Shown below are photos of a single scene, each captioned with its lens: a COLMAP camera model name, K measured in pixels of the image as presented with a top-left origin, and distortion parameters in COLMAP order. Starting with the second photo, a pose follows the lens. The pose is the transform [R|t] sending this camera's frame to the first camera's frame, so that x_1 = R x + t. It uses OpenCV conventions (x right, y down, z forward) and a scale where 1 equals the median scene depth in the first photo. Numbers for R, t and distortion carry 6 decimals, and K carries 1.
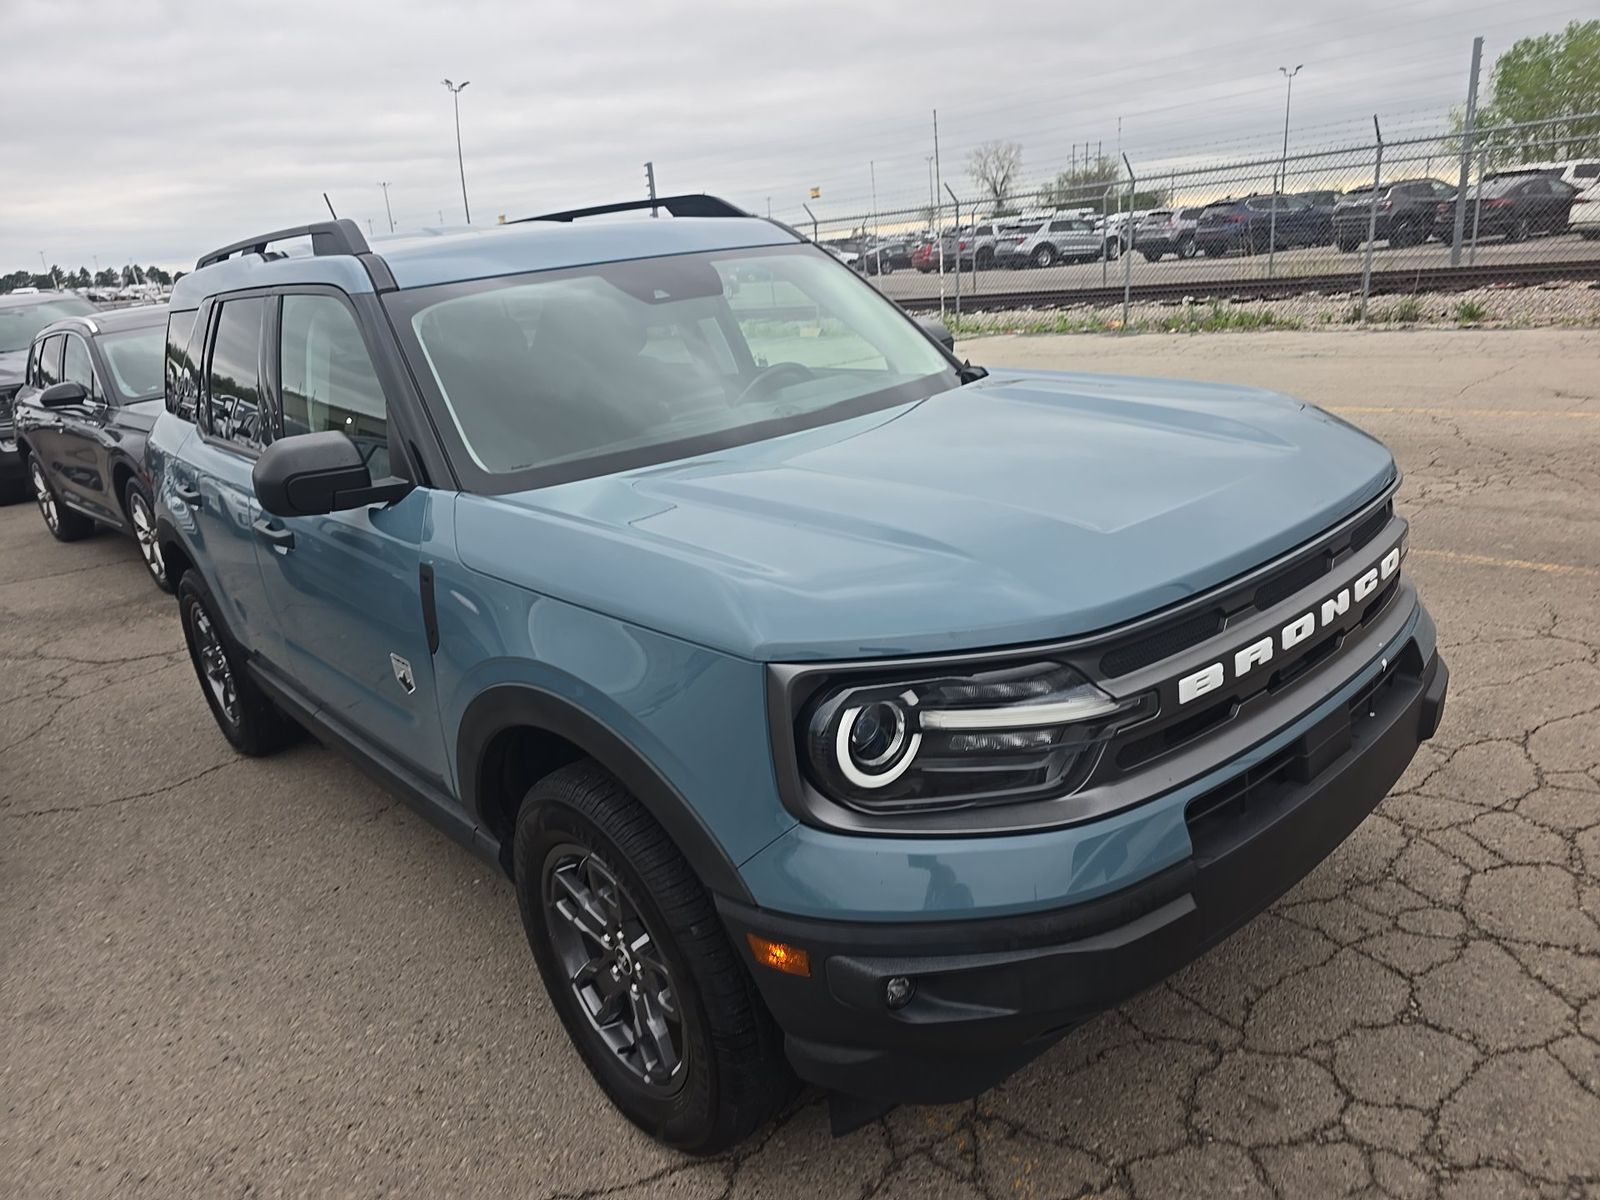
lens RADIAL K [[1065.6, 0, 794.1], [0, 1065.6, 607.2], [0, 0, 1]] dist [0.044709, -0.036437]
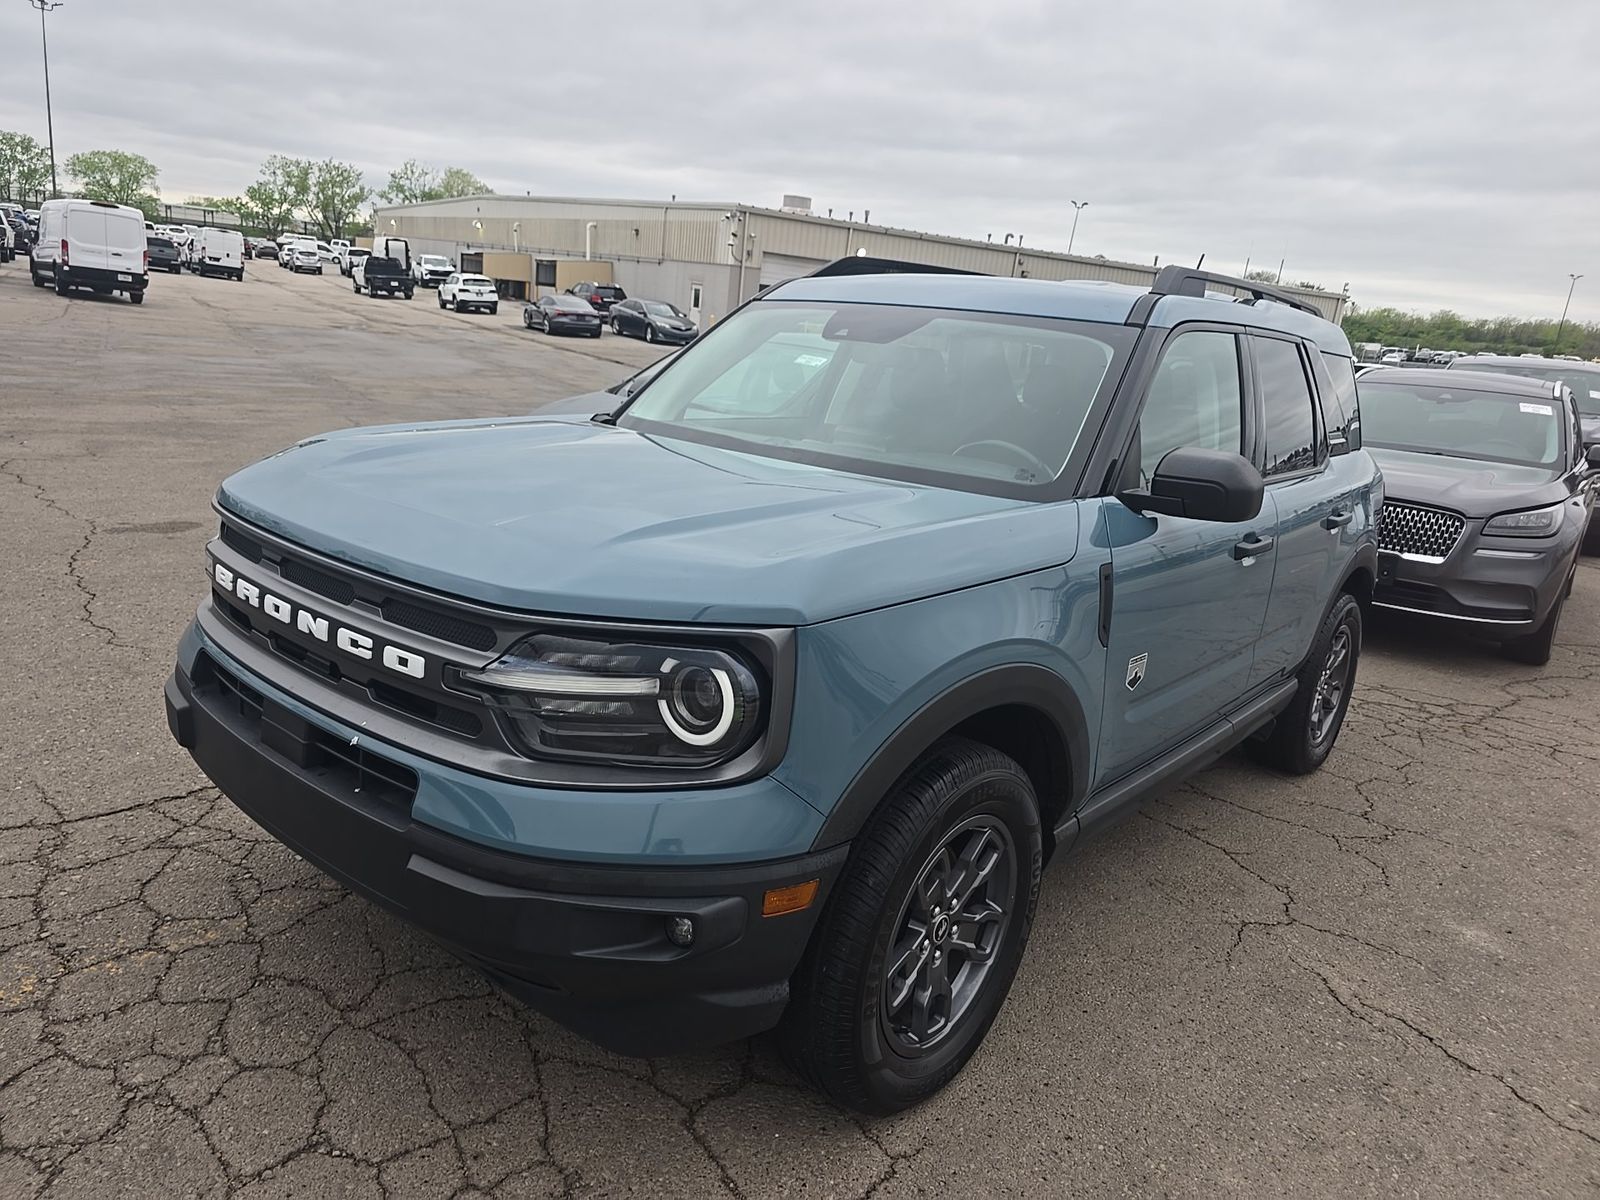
lens RADIAL K [[1065.6, 0, 801.1], [0, 1065.6, 610.1], [0, 0, 1]] dist [0.044709, -0.036437]
pose [[0.140884, 0.361516, -0.921660, 1.403250], [-0.414364, 0.867015, 0.276743, -0.460866], [0.899141, 0.342914, 0.271948, 1.039576]]
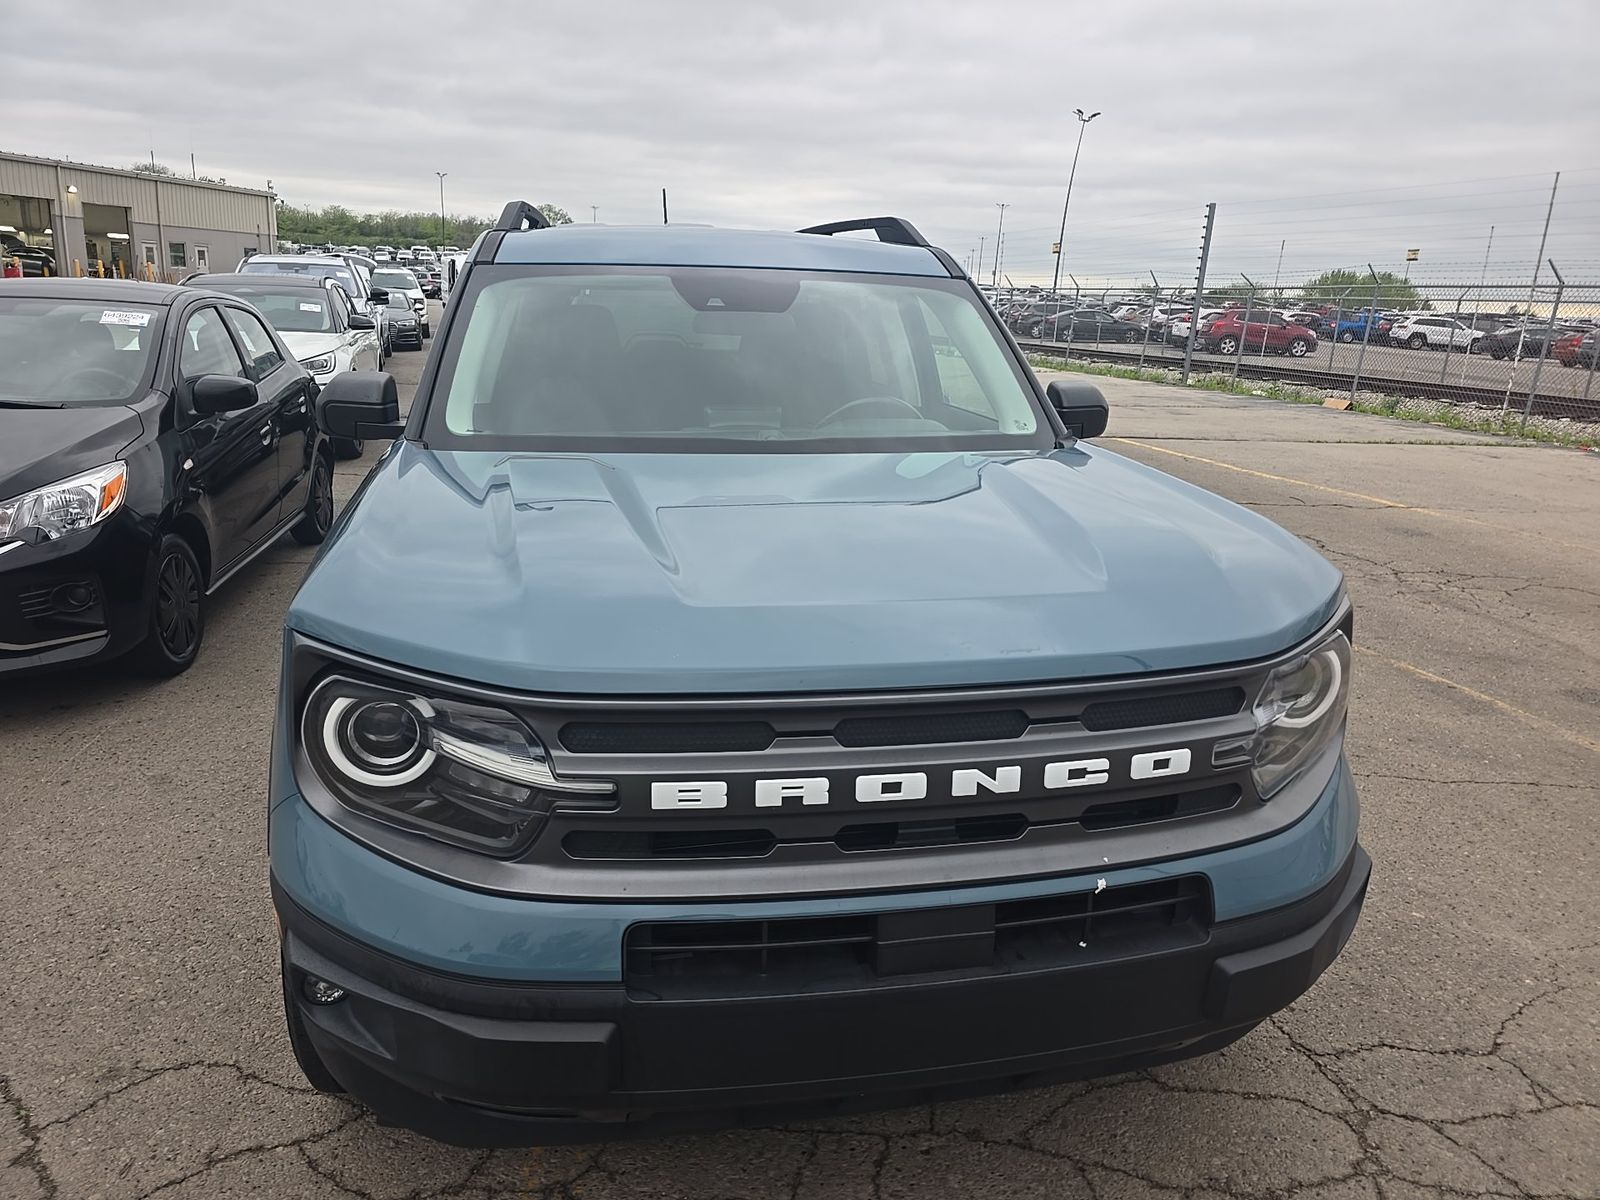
lens RADIAL K [[1065.6, 0, 790.0], [0, 1065.6, 605.1], [0, 0, 1]] dist [0.044709, -0.036437]
pose [[0.861571, 0.260580, -0.435654, 0.626819], [-0.271589, 0.961659, 0.038094, -0.104661], [0.428877, 0.085498, 0.899308, 0.205365]]
